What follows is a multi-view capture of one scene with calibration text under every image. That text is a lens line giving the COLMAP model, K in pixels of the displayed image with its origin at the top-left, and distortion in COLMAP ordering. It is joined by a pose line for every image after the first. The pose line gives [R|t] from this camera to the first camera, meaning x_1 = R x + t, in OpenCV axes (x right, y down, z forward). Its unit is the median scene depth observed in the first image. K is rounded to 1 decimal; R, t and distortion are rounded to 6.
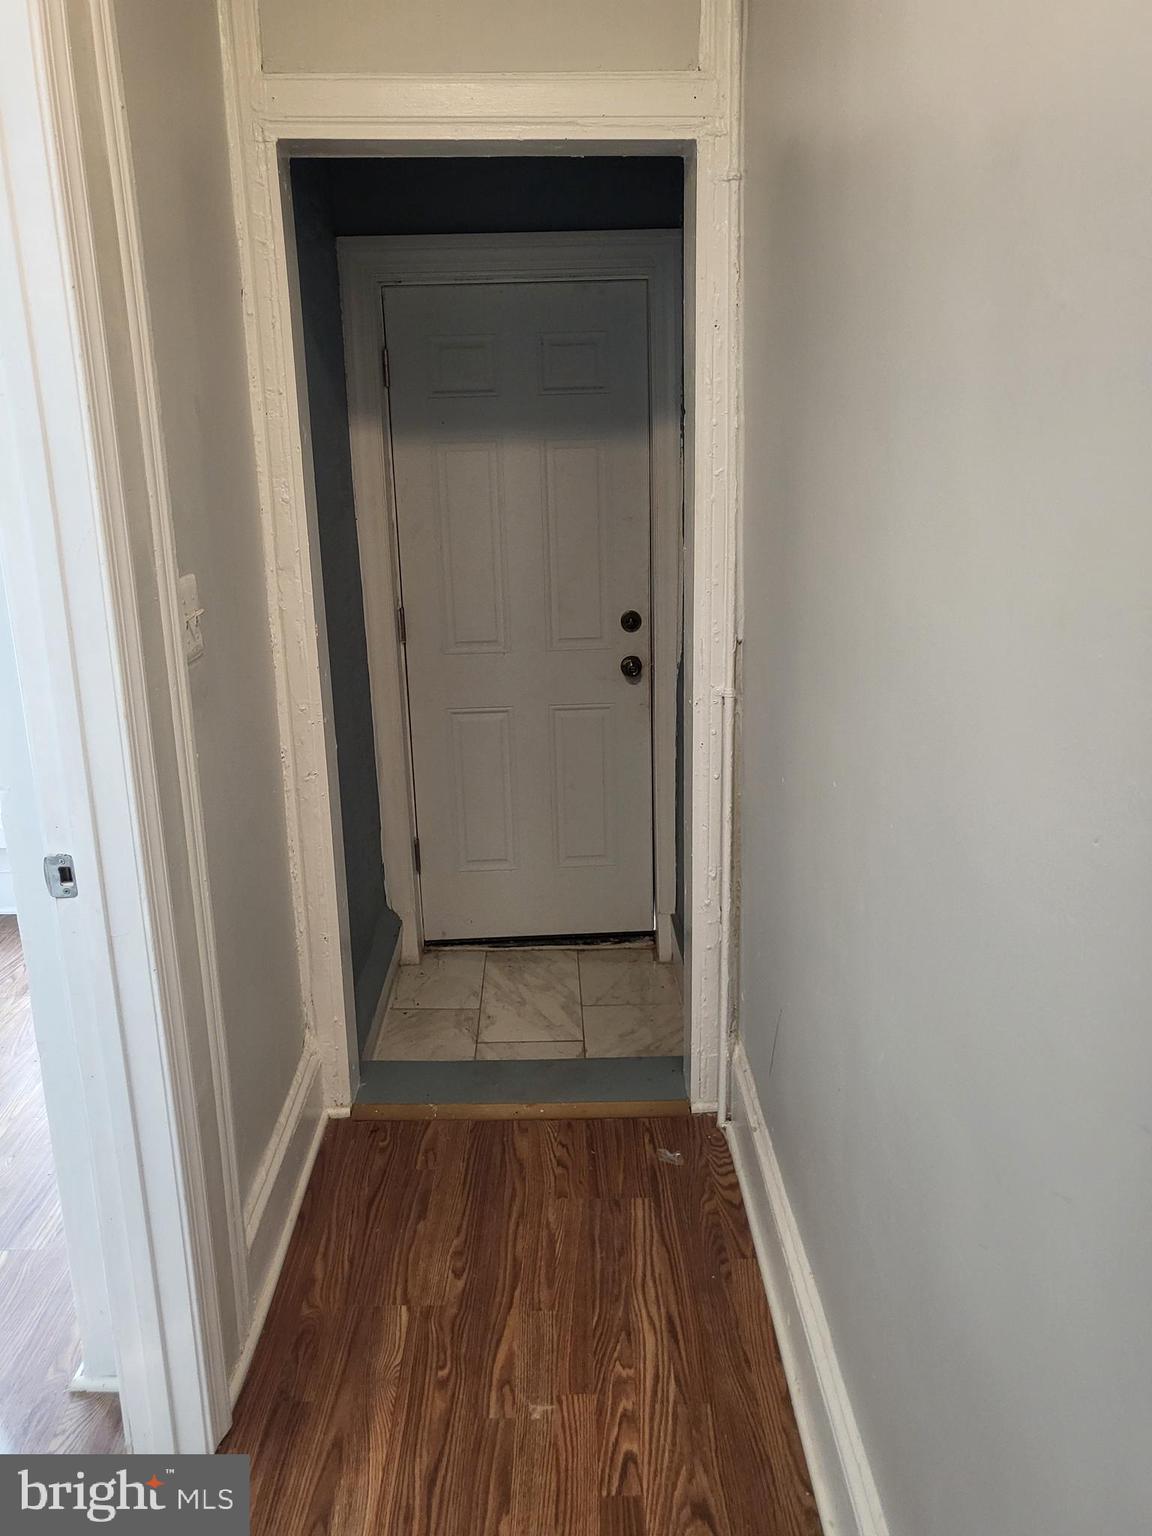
lens RADIAL K [[1165.6, 0, 576.0], [0, 1165.6, 768.0], [0, 0, 1]] dist [-0.047111, 0.044204]
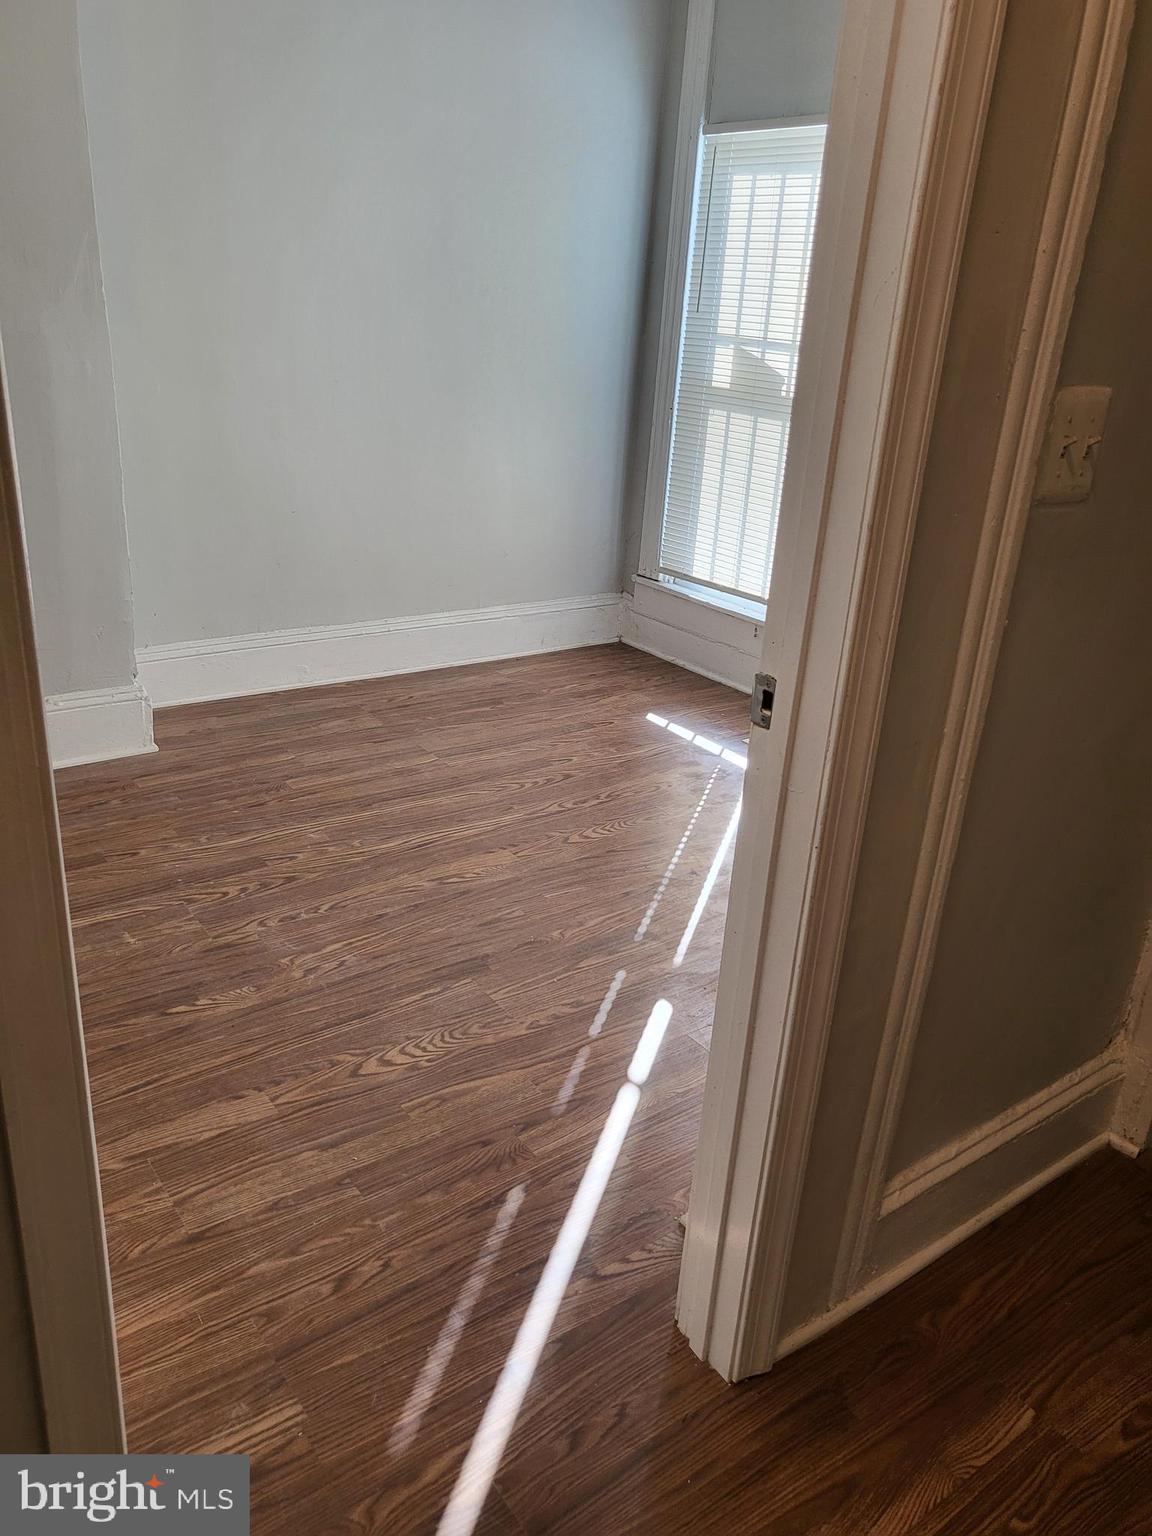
lens RADIAL K [[1165.6, 0, 576.0], [0, 1165.6, 768.0], [0, 0, 1]] dist [-0.047111, 0.044204]
pose [[0.566161, 0.356039, -0.743437, 0.099382], [-0.290104, 0.930269, 0.224587, -0.009182], [0.771558, 0.088522, 0.629970, 0.275380]]
